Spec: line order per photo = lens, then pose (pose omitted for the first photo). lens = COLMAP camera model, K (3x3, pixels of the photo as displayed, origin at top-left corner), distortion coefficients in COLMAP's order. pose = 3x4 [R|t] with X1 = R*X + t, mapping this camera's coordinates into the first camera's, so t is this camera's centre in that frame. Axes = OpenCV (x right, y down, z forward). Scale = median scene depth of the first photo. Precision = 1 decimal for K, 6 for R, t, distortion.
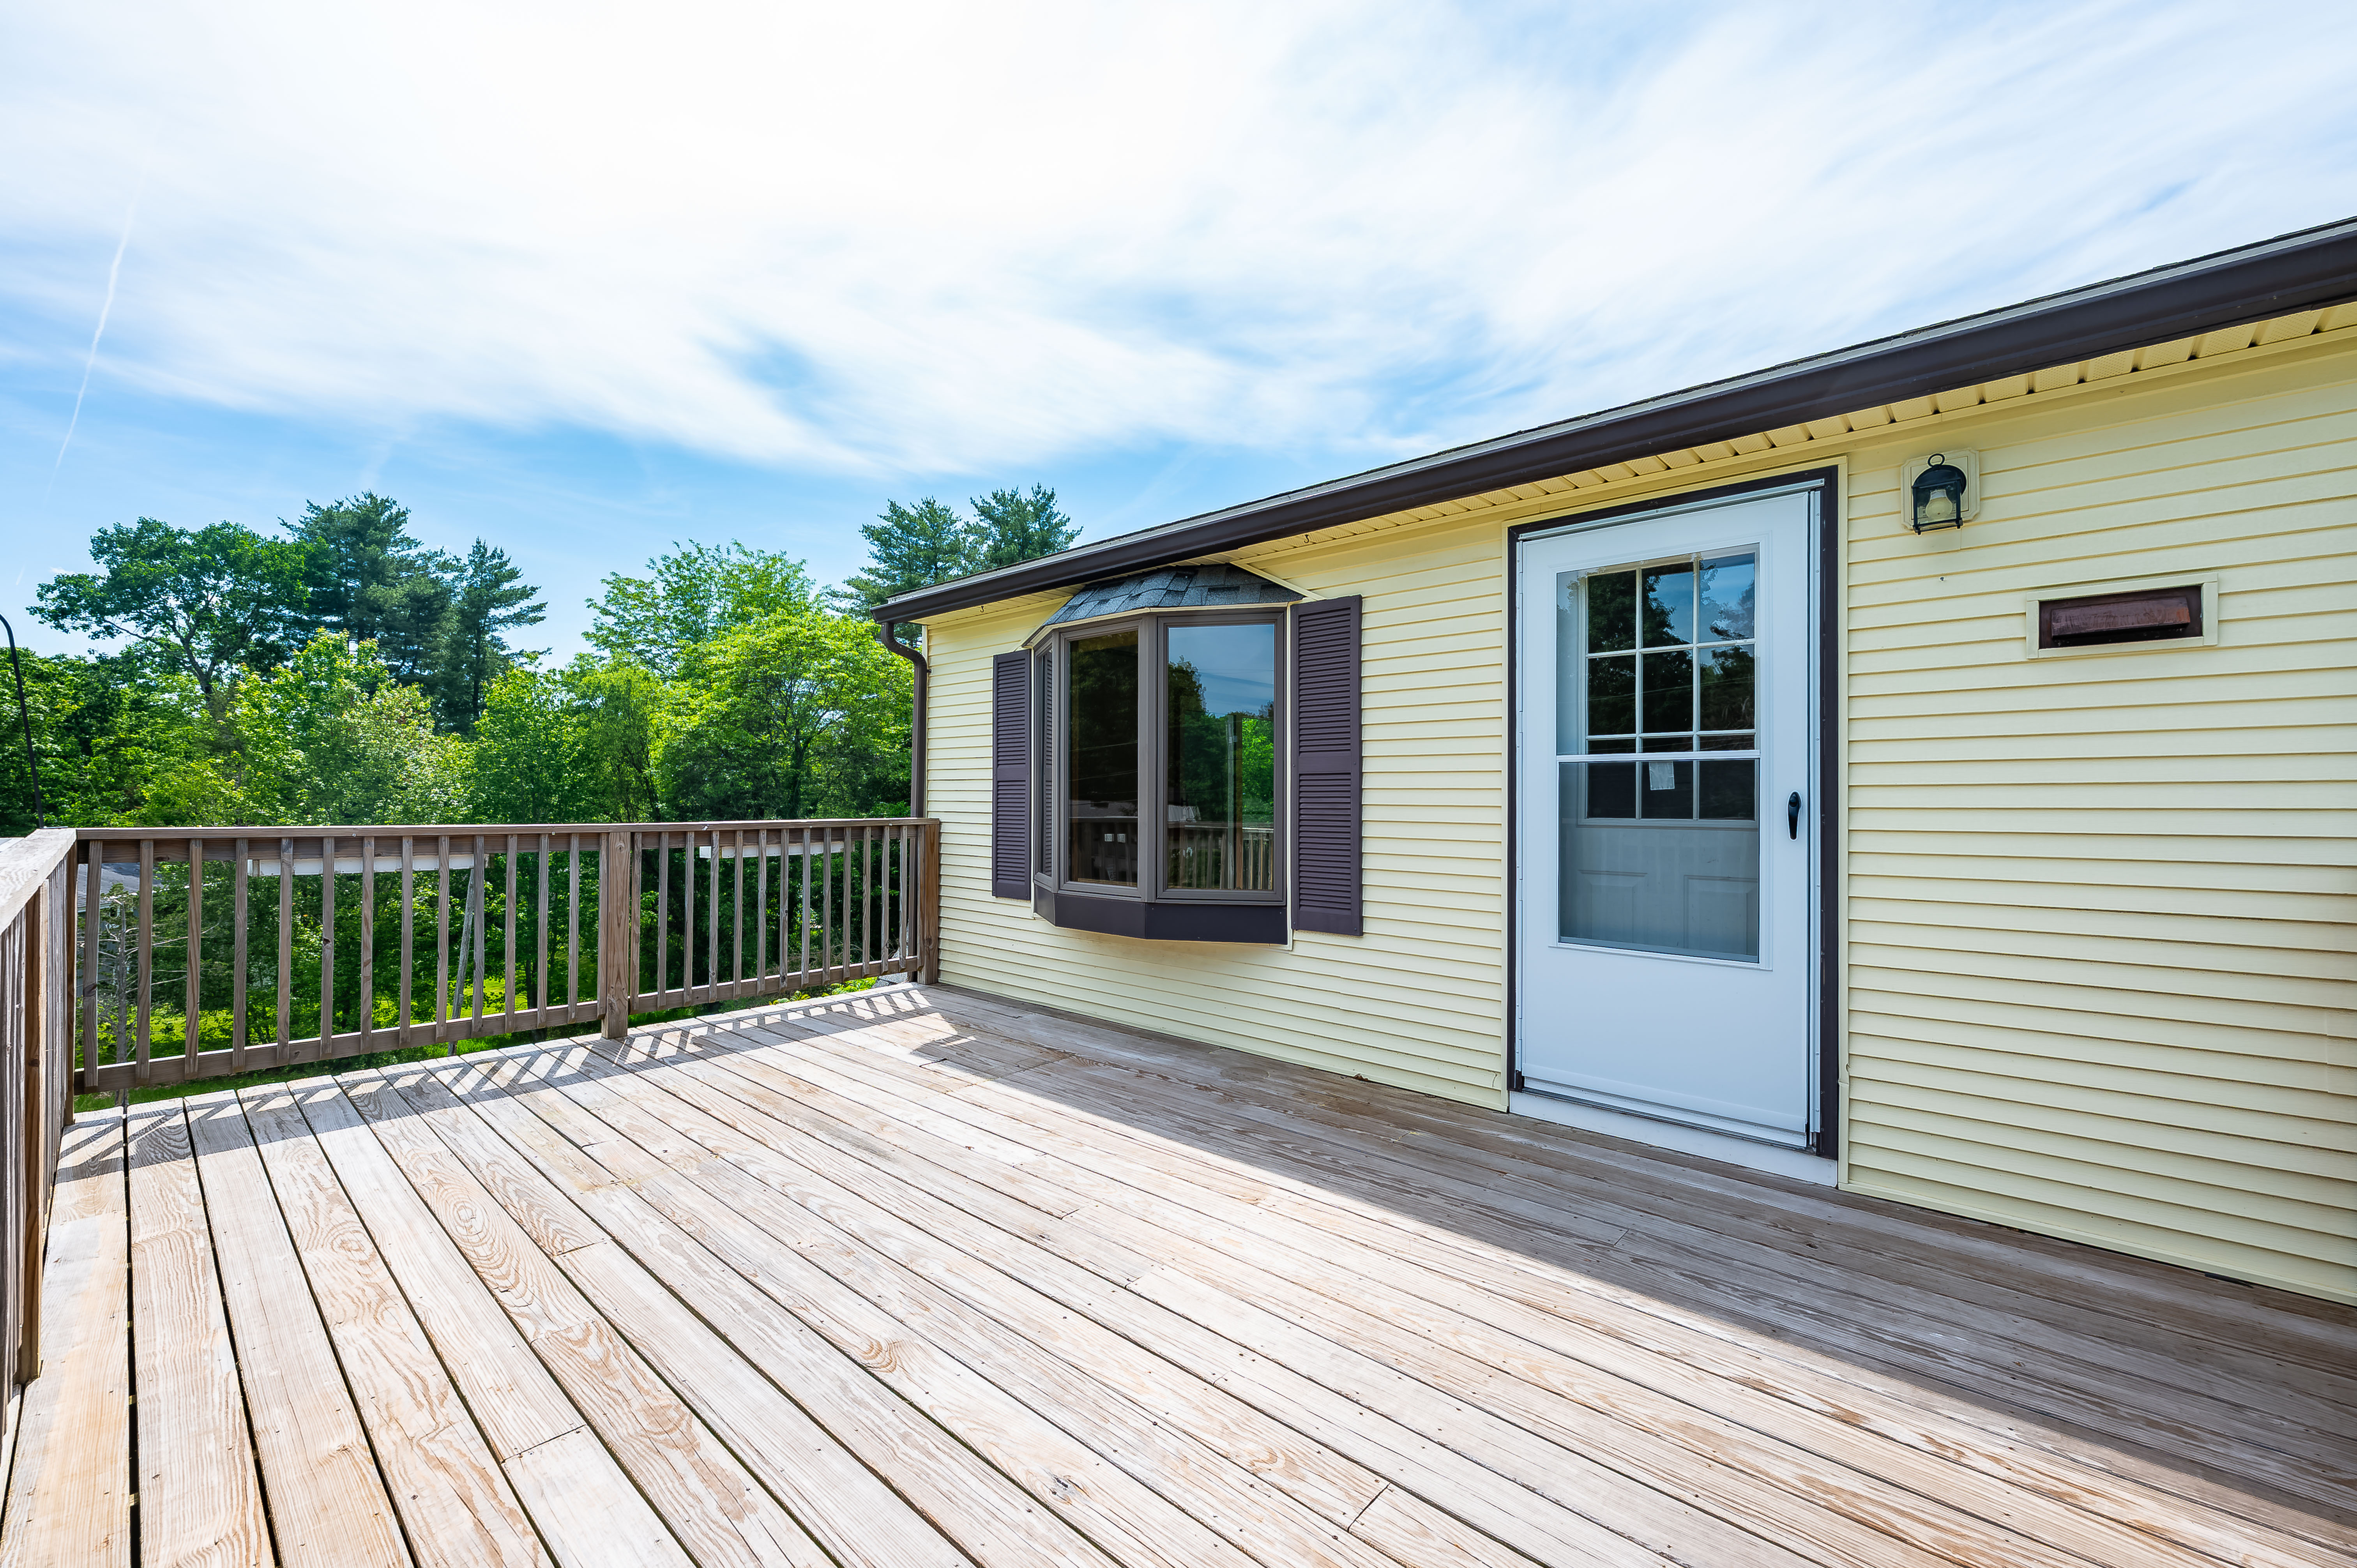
lens RADIAL K [[948.7, 0, 1151.8], [0, 948.7, 783.6], [0, 0, 1]] dist [0.002433, -0.000200]
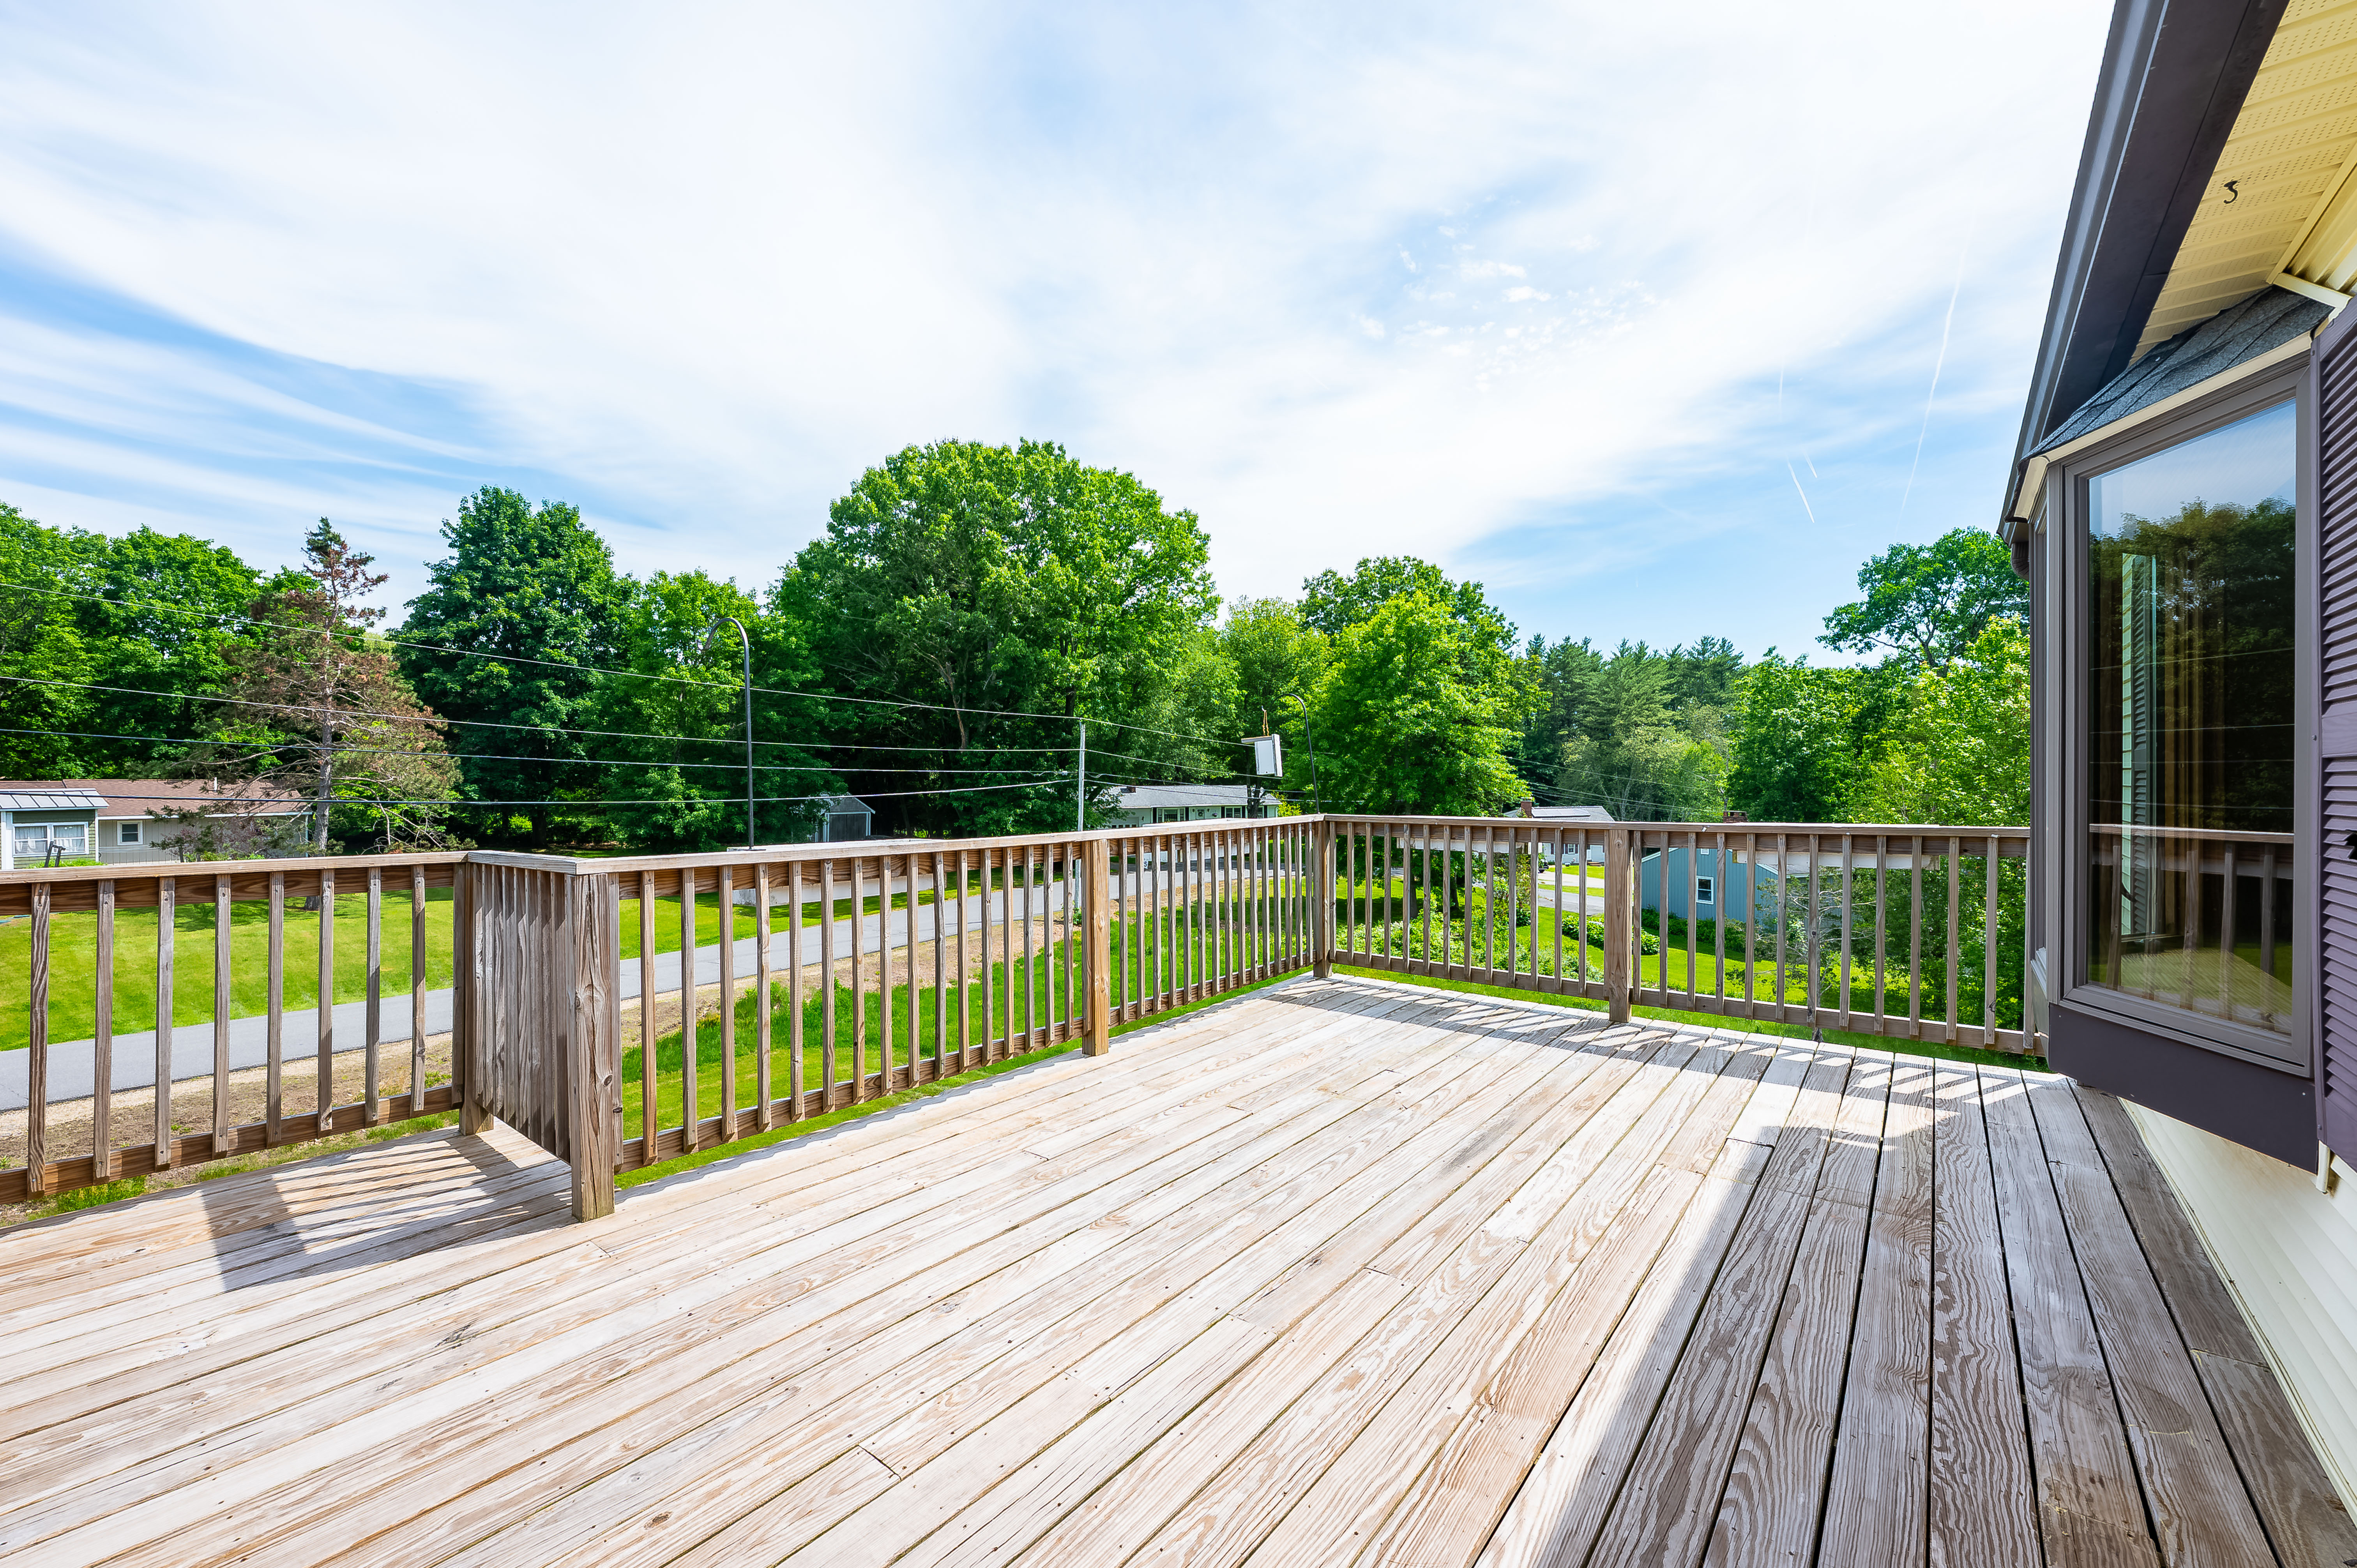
lens RADIAL K [[937.4, 0, 1178.5], [0, 937.4, 784.0], [0, 0, 1]] dist [0.000727, 0.000134]
pose [[0.076353, -0.004338, -0.997071, 0.396450], [0.022459, 0.999744, -0.002629, -0.007609], [0.996828, -0.022192, 0.076431, 0.375512]]
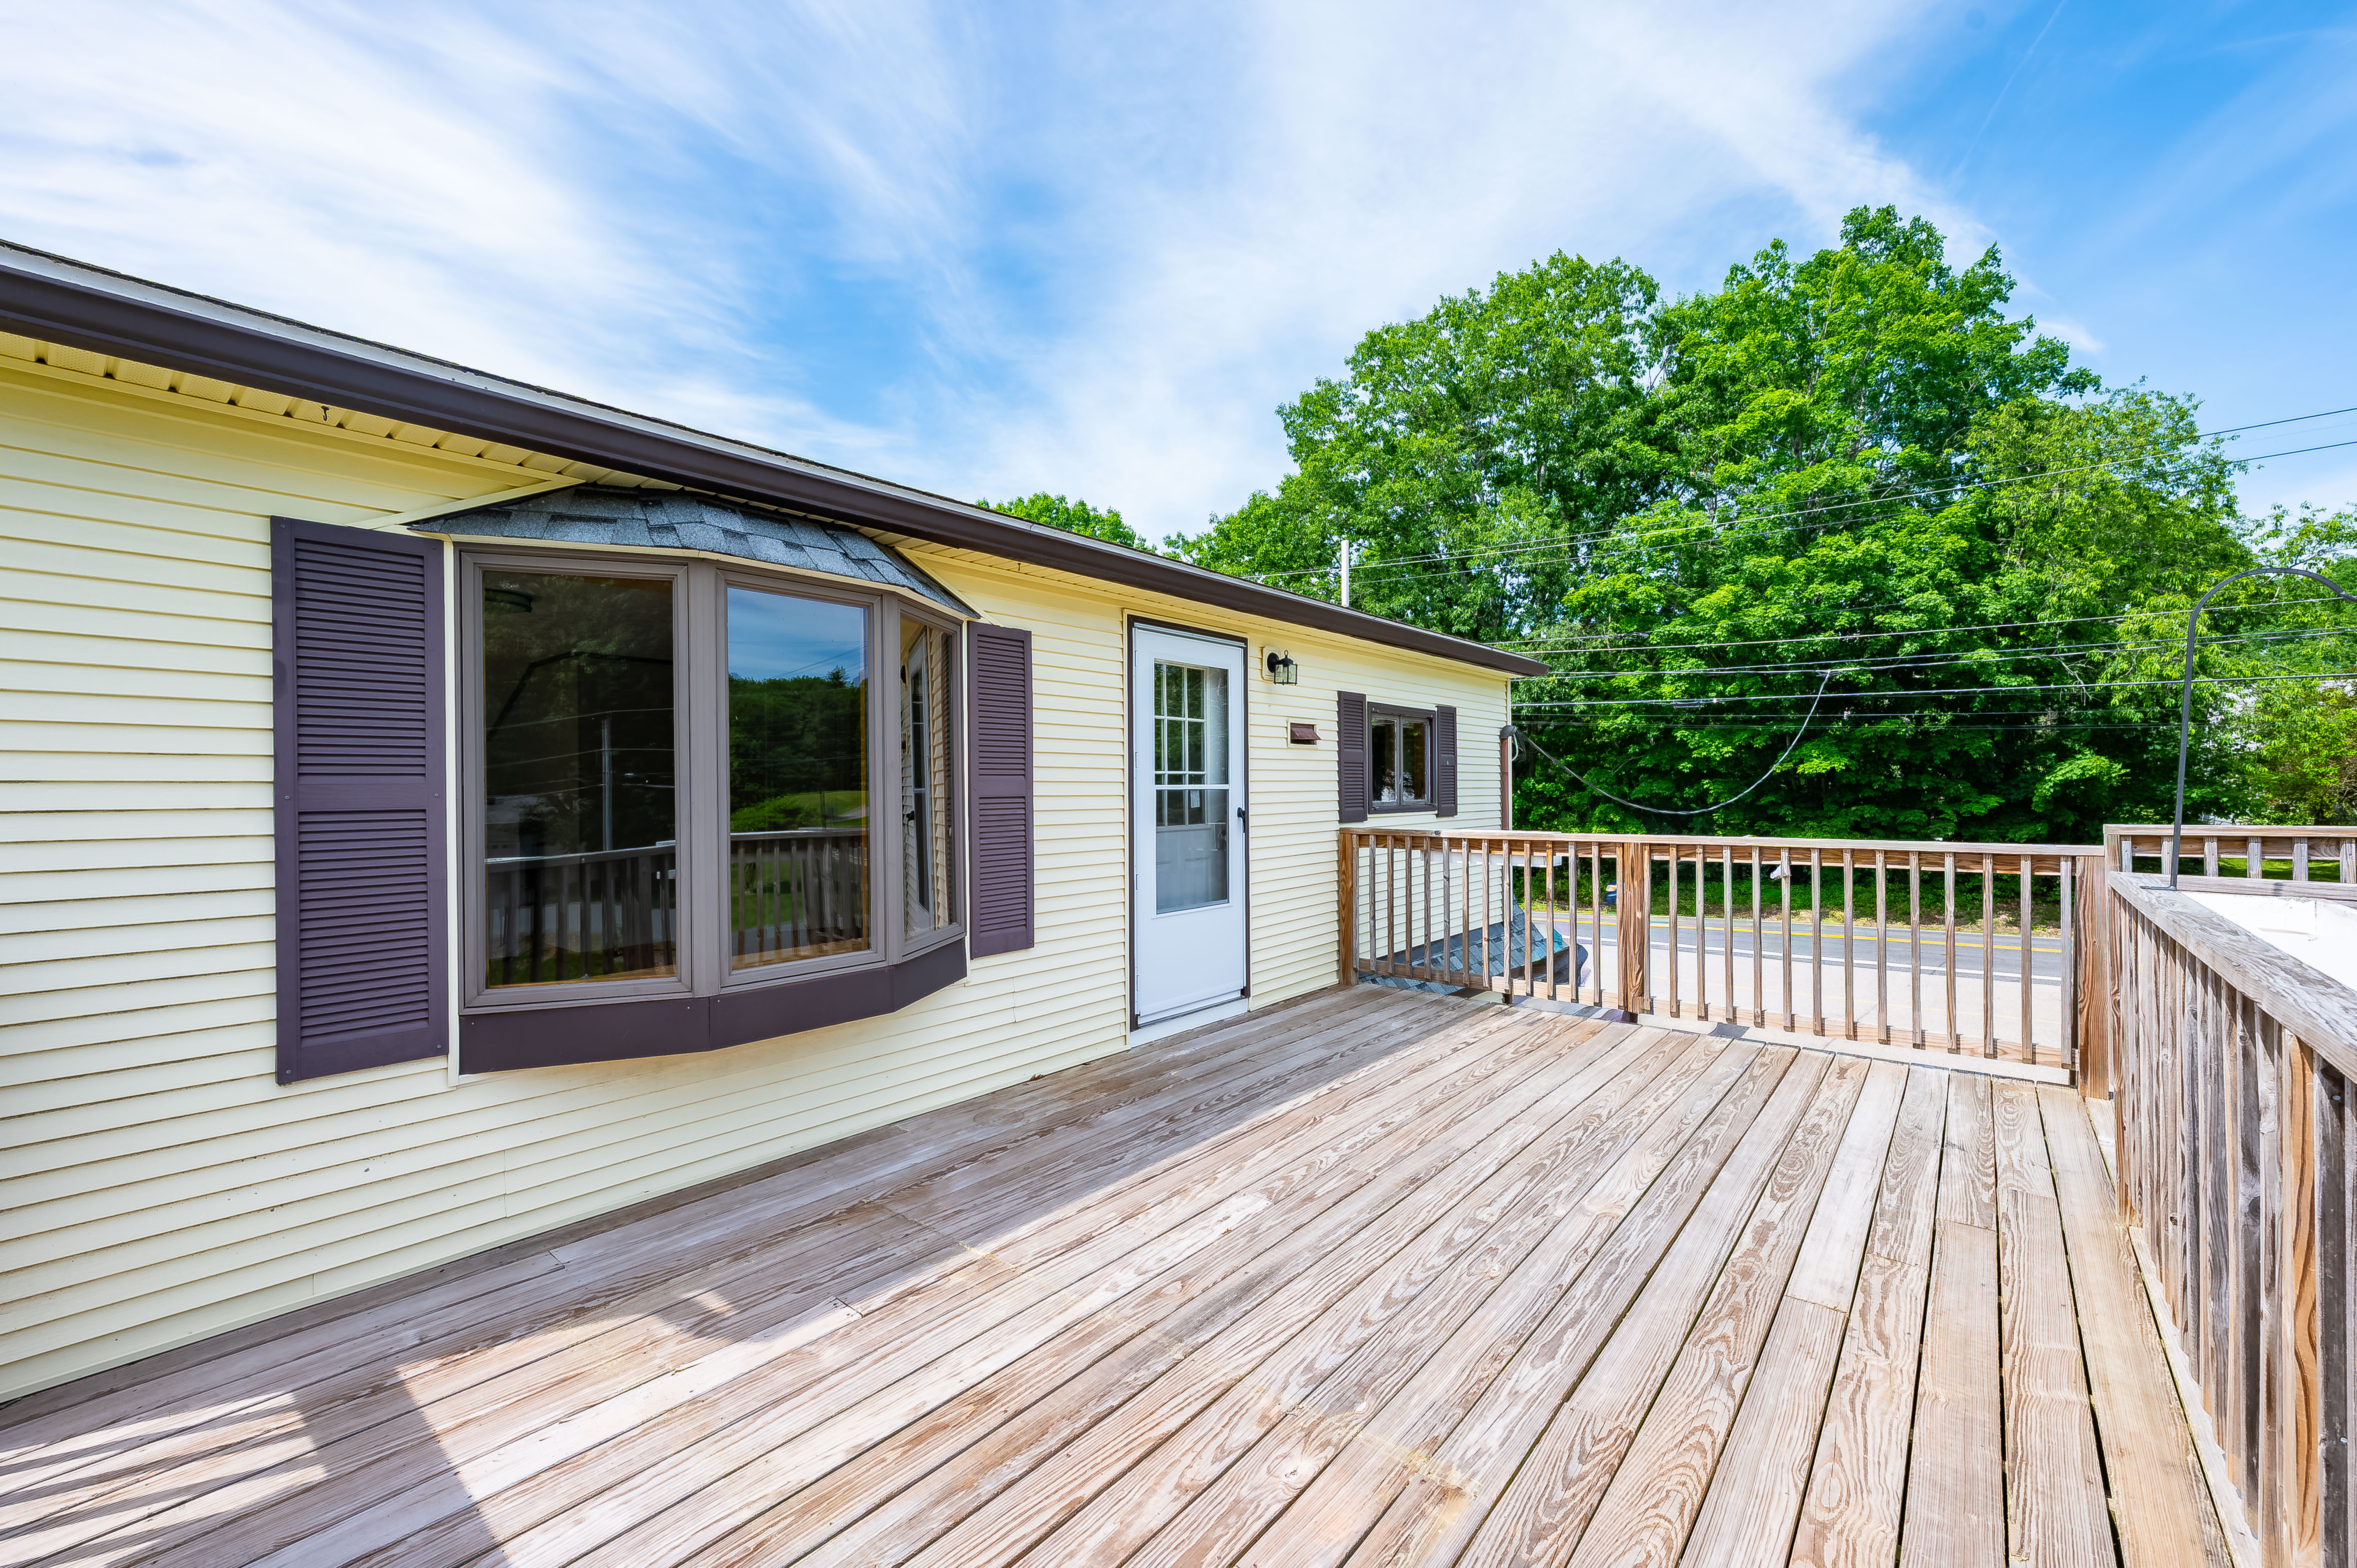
lens RADIAL K [[981.2, 0, 1169.1], [0, 981.2, 772.7], [0, 0, 1]] dist [0.001950, 0.000082]
pose [[-0.050307, 0.007741, 0.998704, -0.661932], [-0.010106, 0.999915, -0.008260, -0.022266], [-0.998683, -0.010508, -0.050224, 0.658530]]
